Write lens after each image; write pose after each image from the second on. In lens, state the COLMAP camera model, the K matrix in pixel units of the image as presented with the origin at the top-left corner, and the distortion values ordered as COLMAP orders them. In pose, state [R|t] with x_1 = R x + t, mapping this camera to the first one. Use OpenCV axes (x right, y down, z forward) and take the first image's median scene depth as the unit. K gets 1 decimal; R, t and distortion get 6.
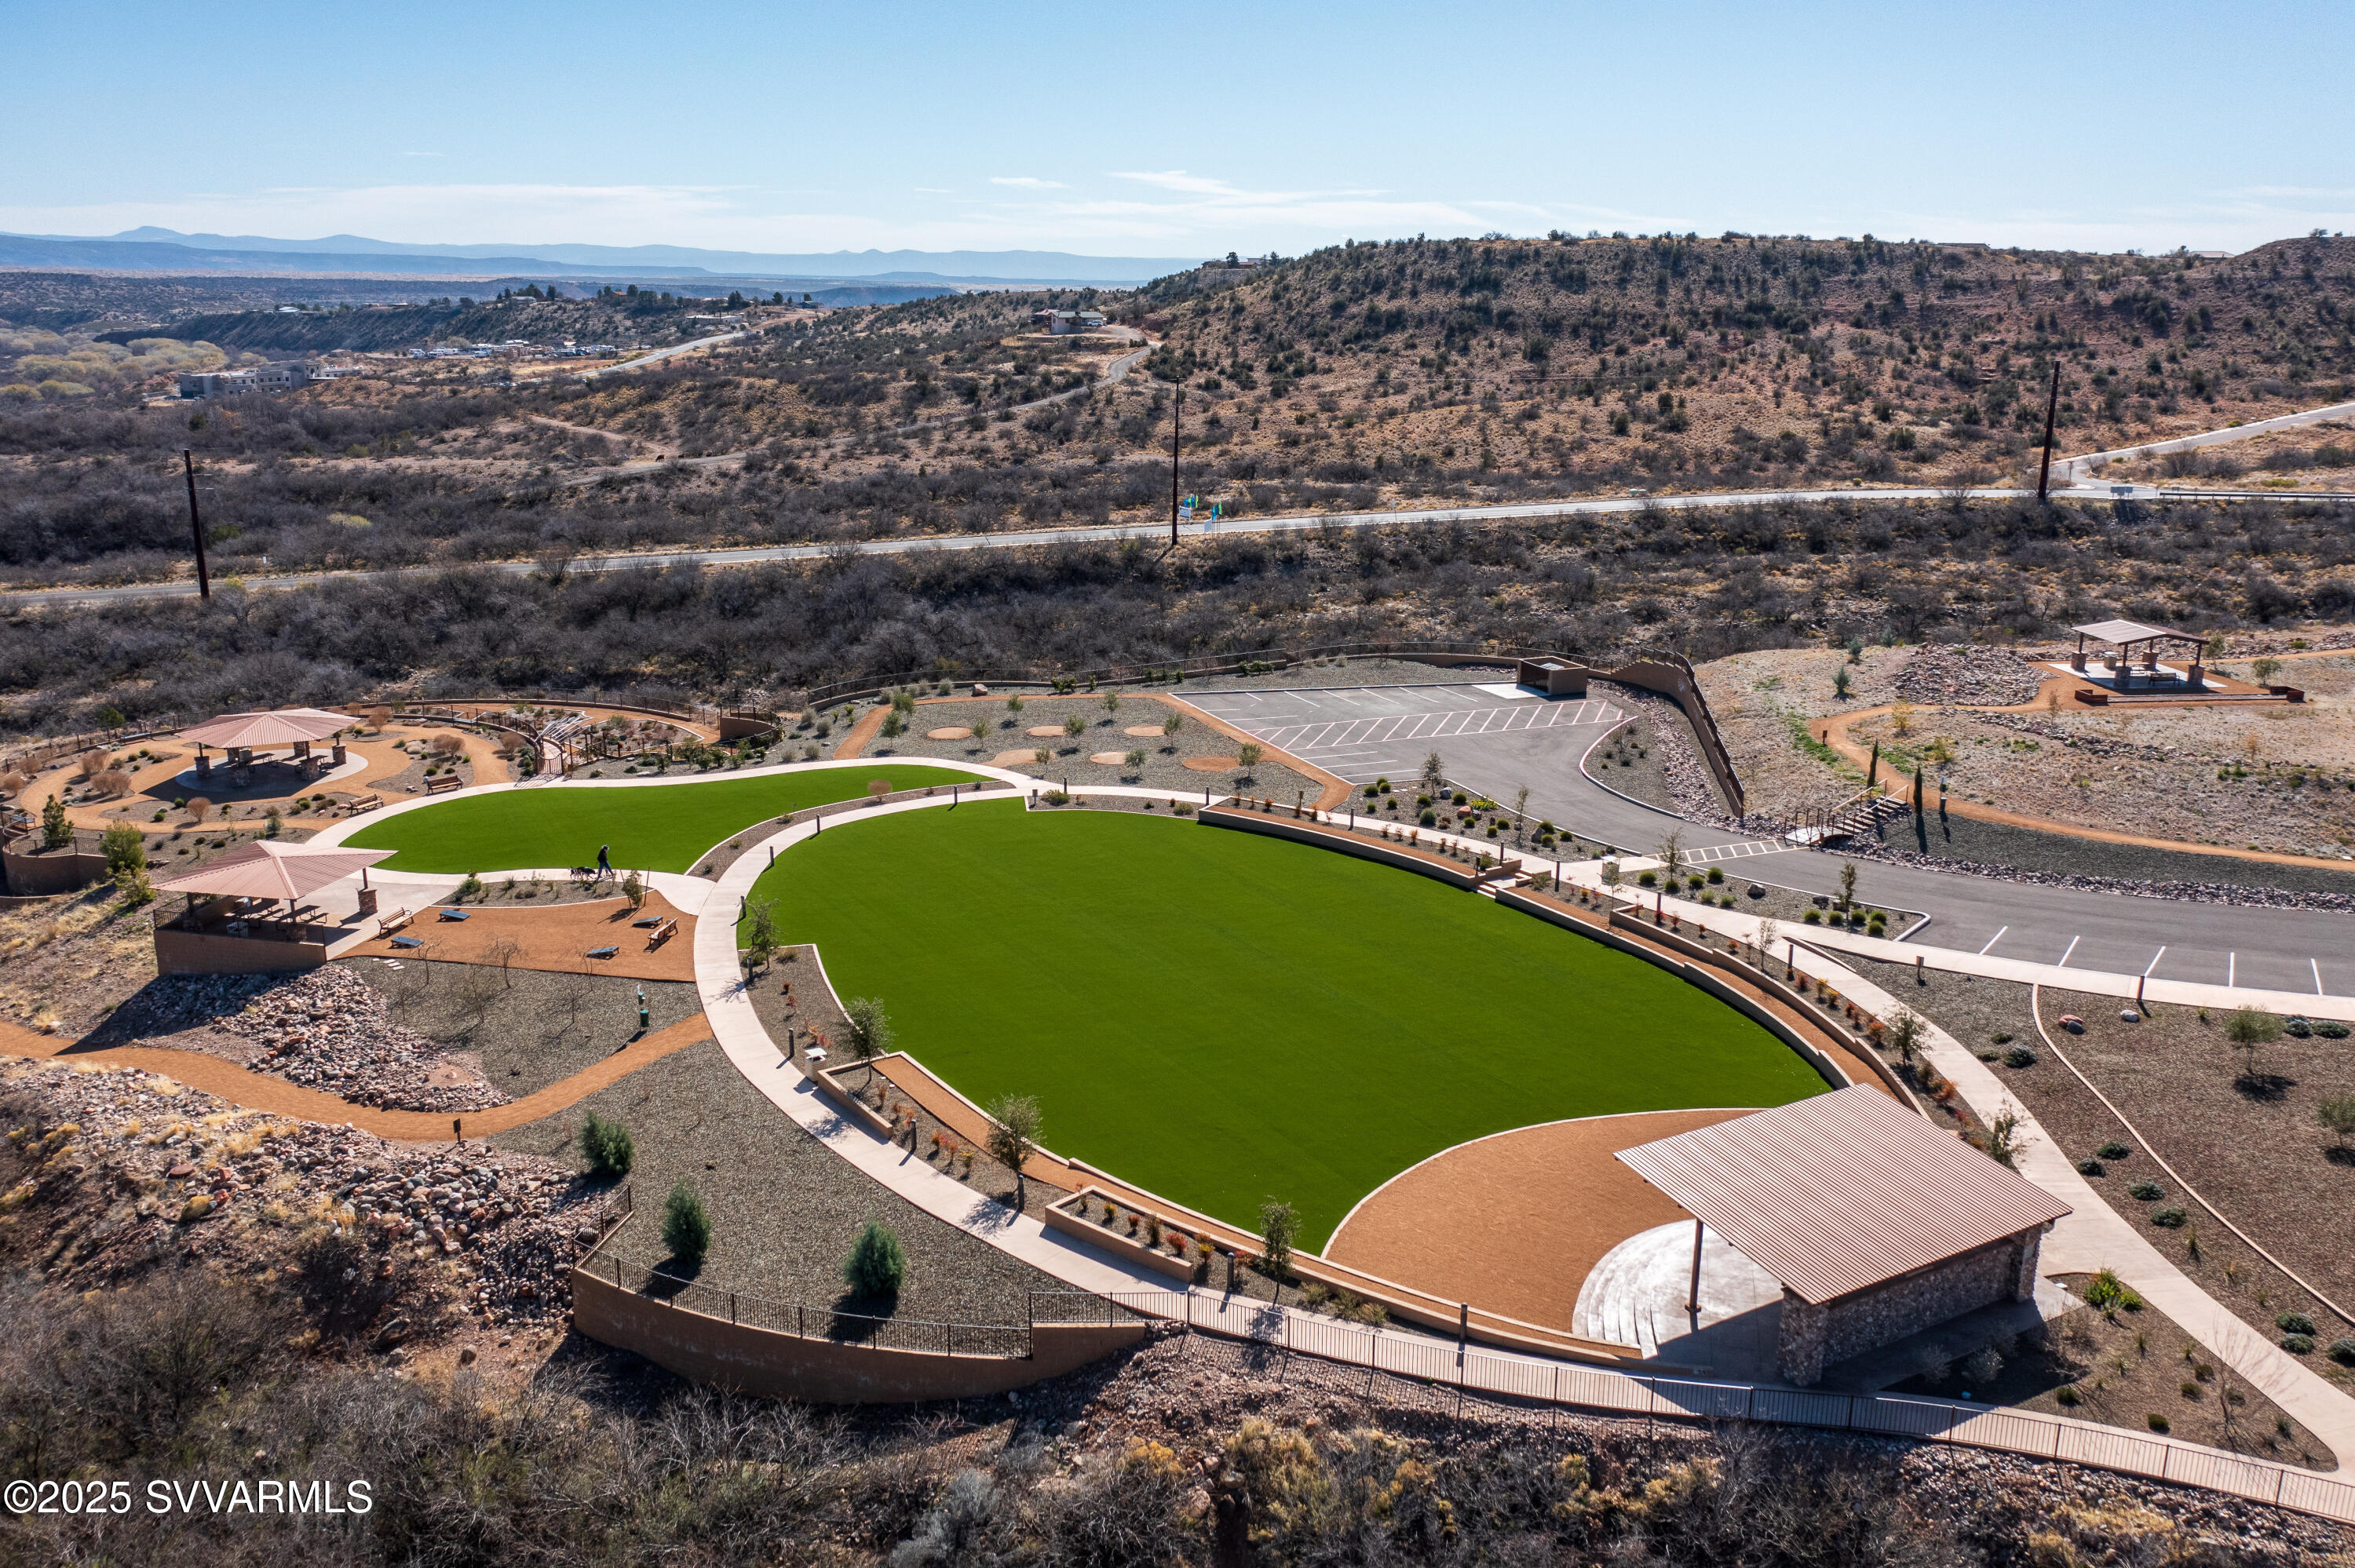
lens RADIAL K [[1907.8, 0, 1177.5], [0, 1907.8, 784.0], [0, 0, 1]] dist [-0.016786, 0.005300]
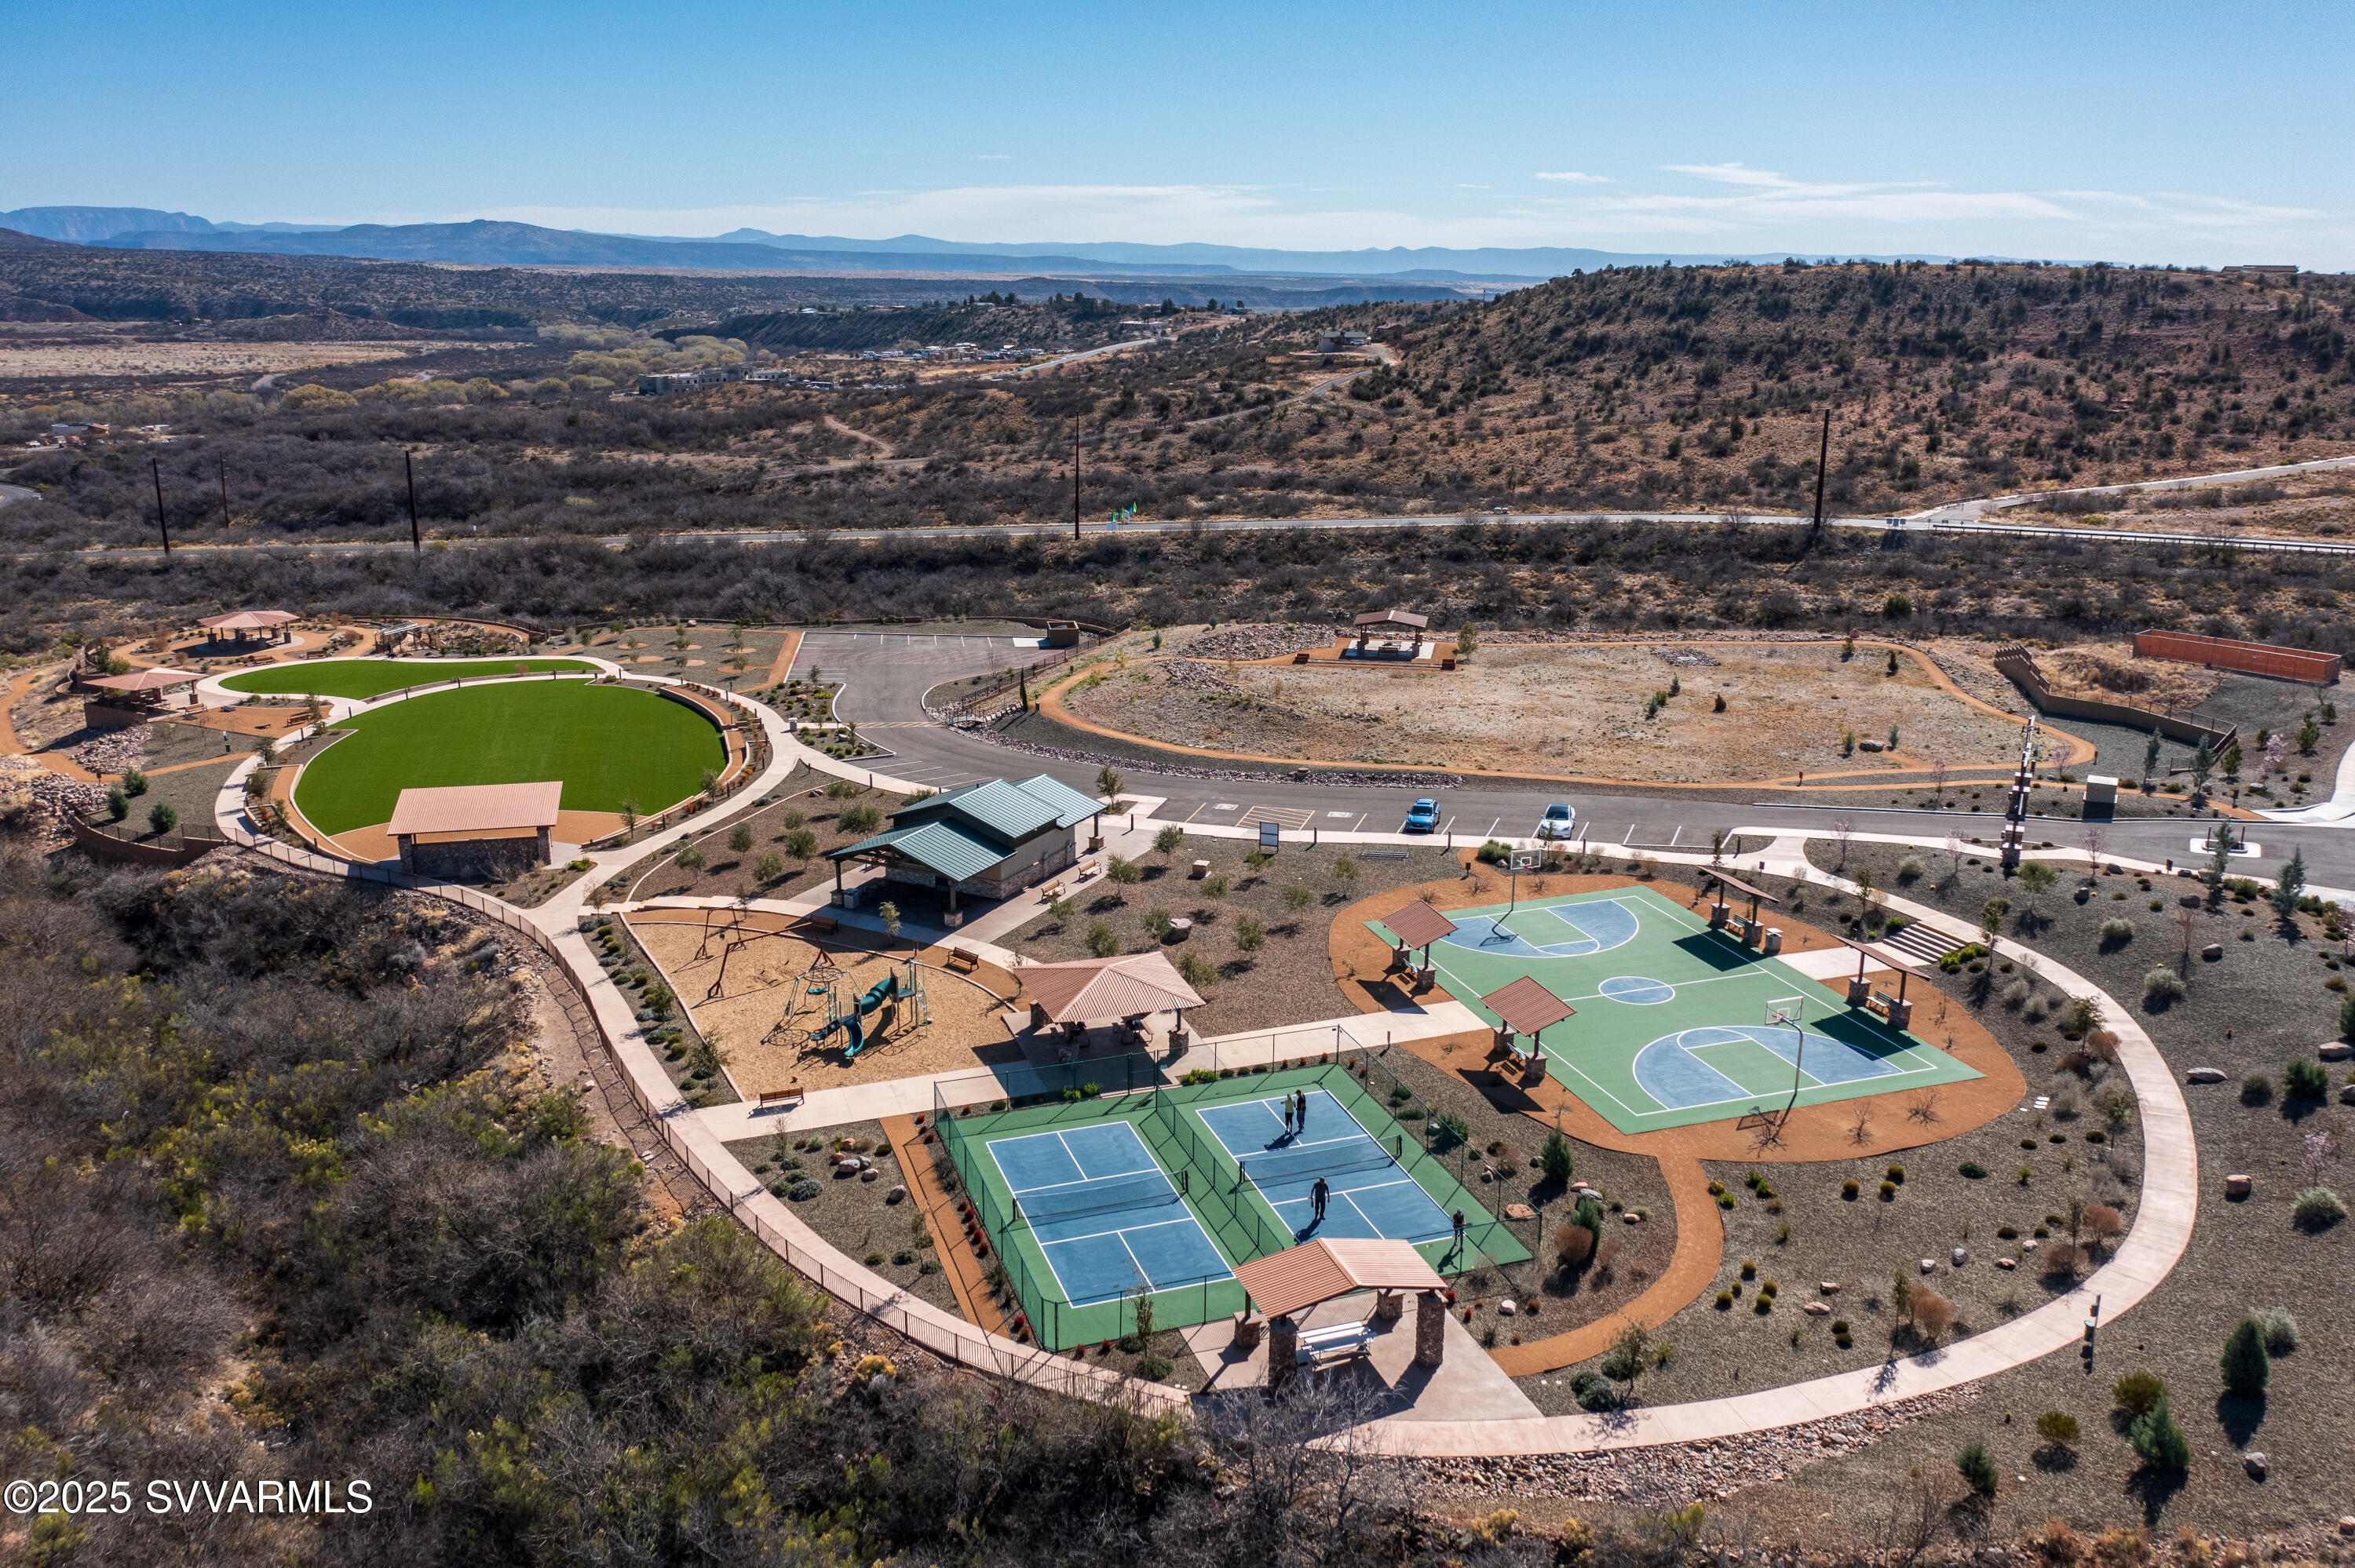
lens RADIAL K [[1907.8, 0, 1177.5], [0, 1907.8, 784.0], [0, 0, 1]] dist [-0.016786, 0.005300]
pose [[0.963558, 0.067778, -0.258772, 0.182683], [-0.067230, 0.997677, 0.010977, 0.010032], [0.258915, 0.006820, 0.965876, -0.107142]]
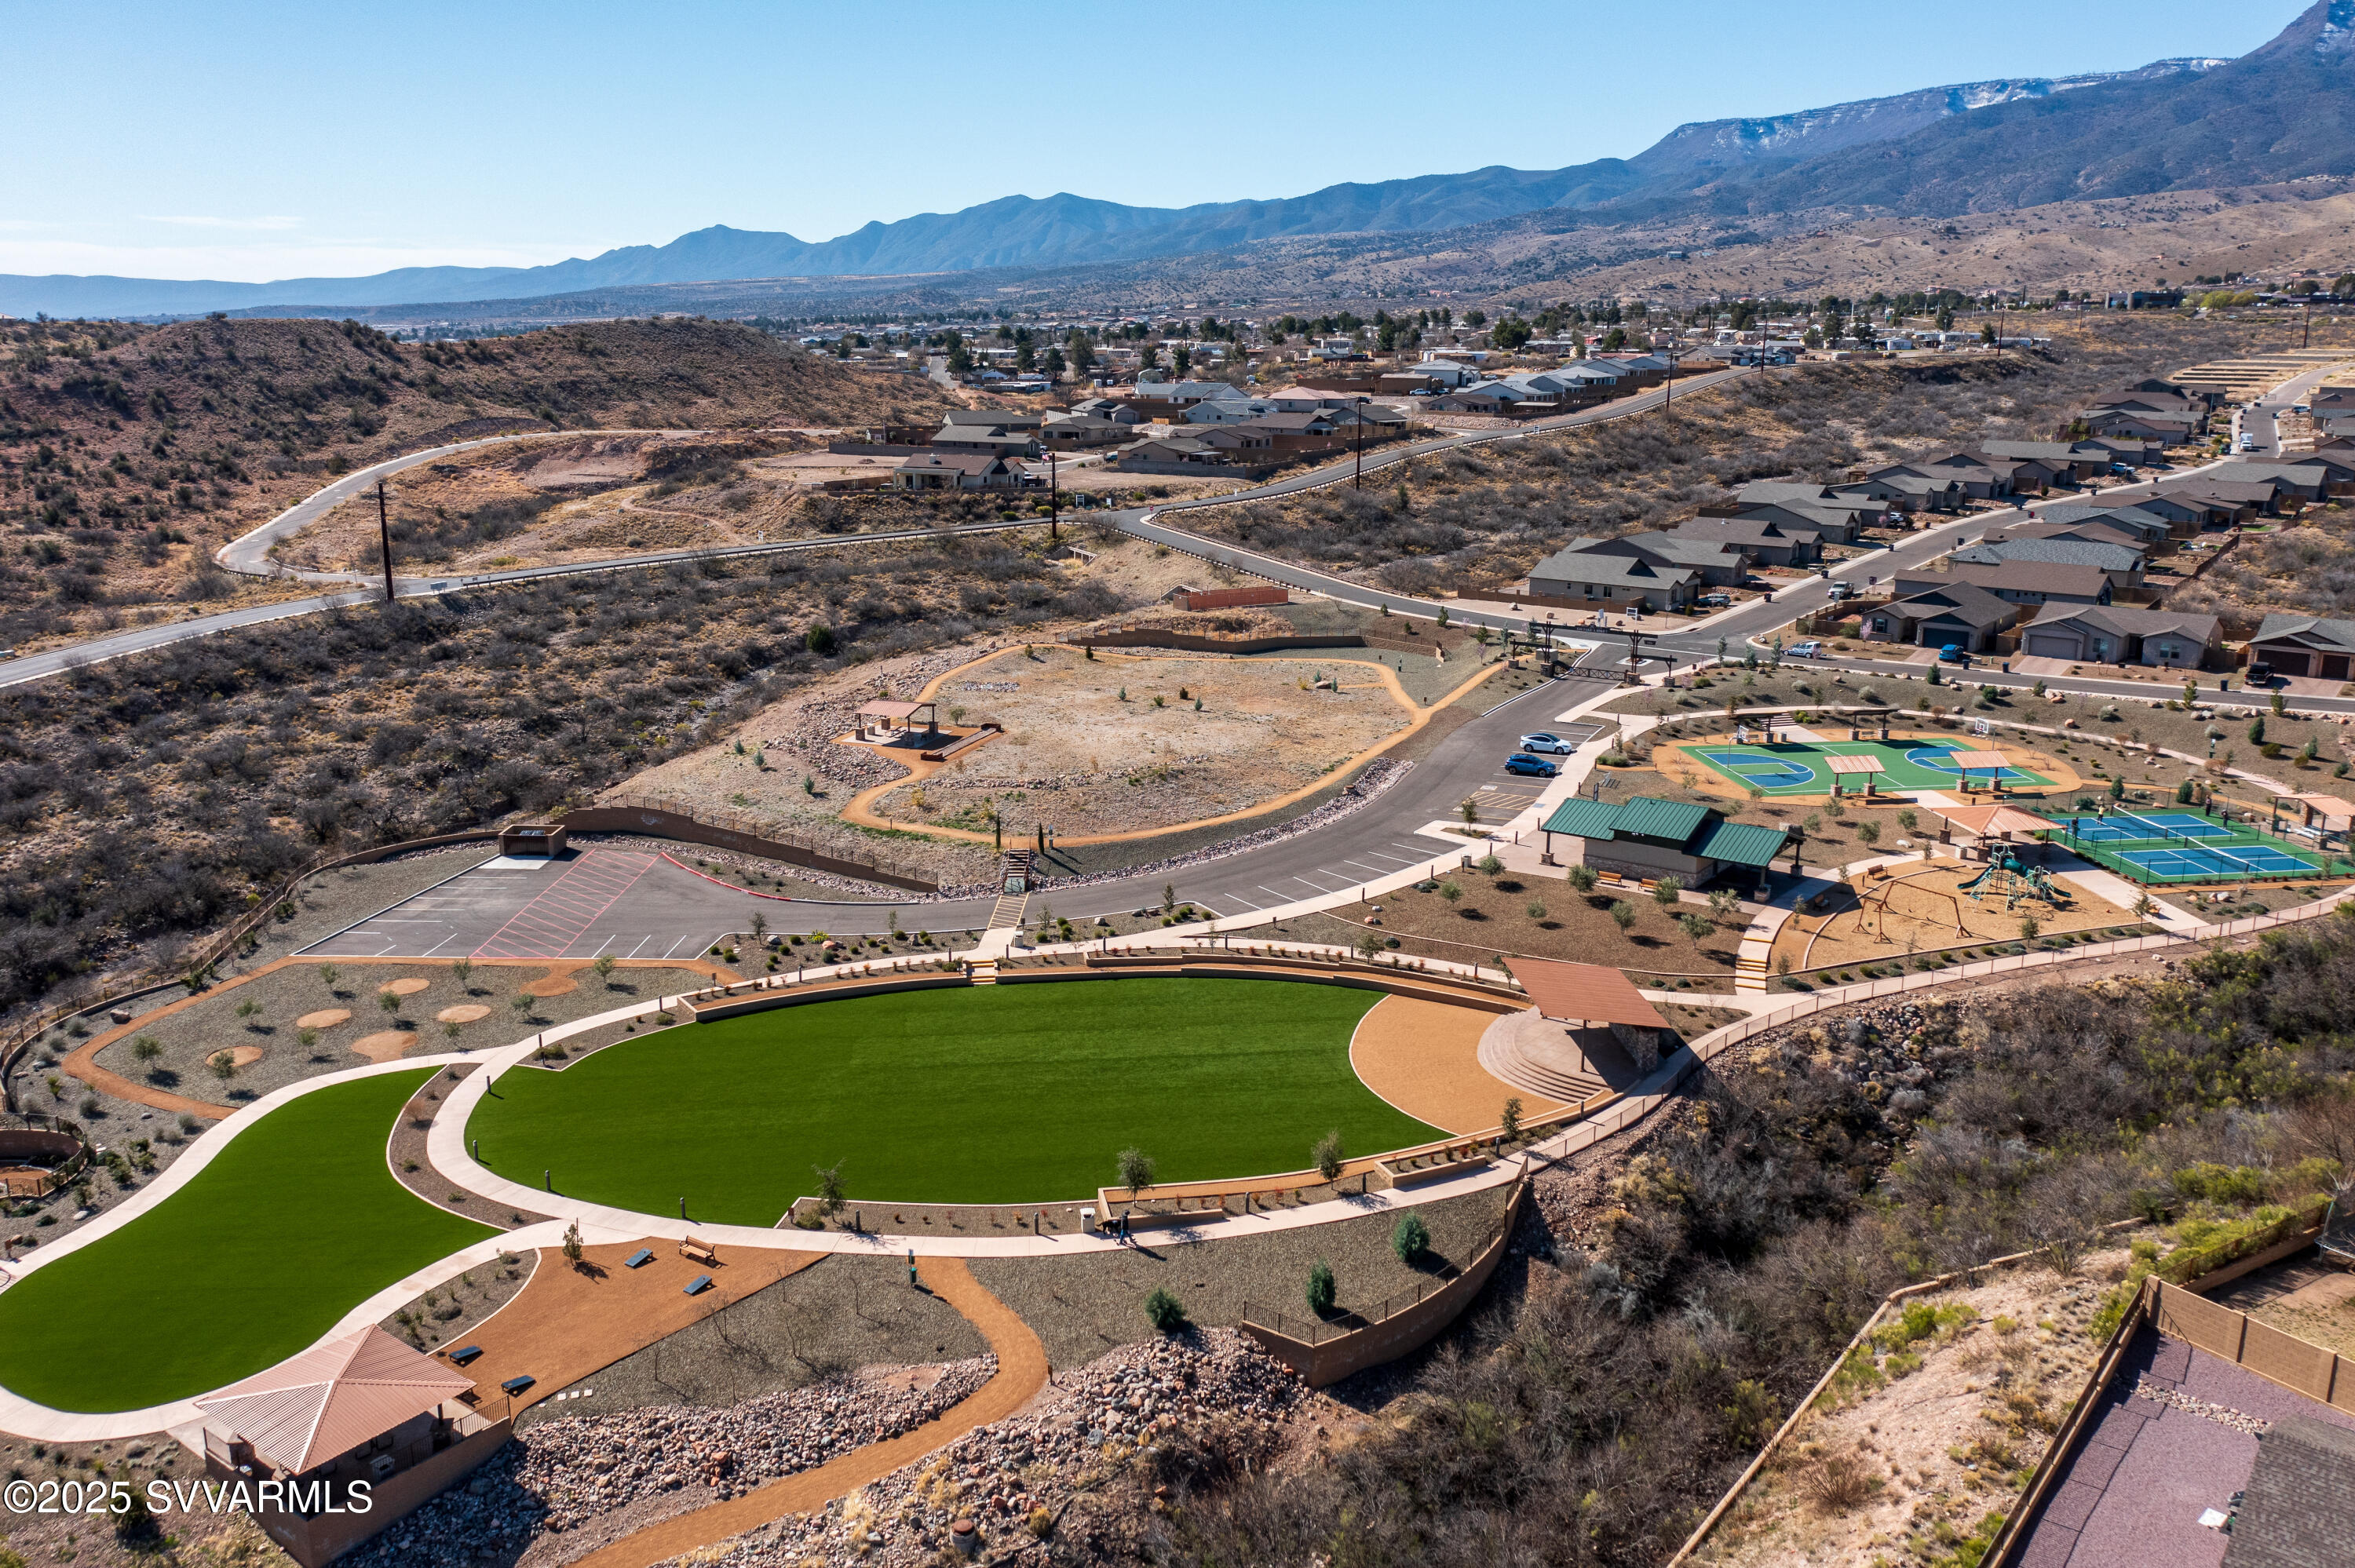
lens RADIAL K [[1907.8, 0, 1177.5], [0, 1907.8, 784.0], [0, 0, 1]] dist [-0.016786, 0.005300]
pose [[0.386858, -0.218666, 0.895838, -0.174584], [0.219148, 0.965447, 0.141020, -0.043357], [-0.895721, 0.141767, 0.421411, 0.046593]]
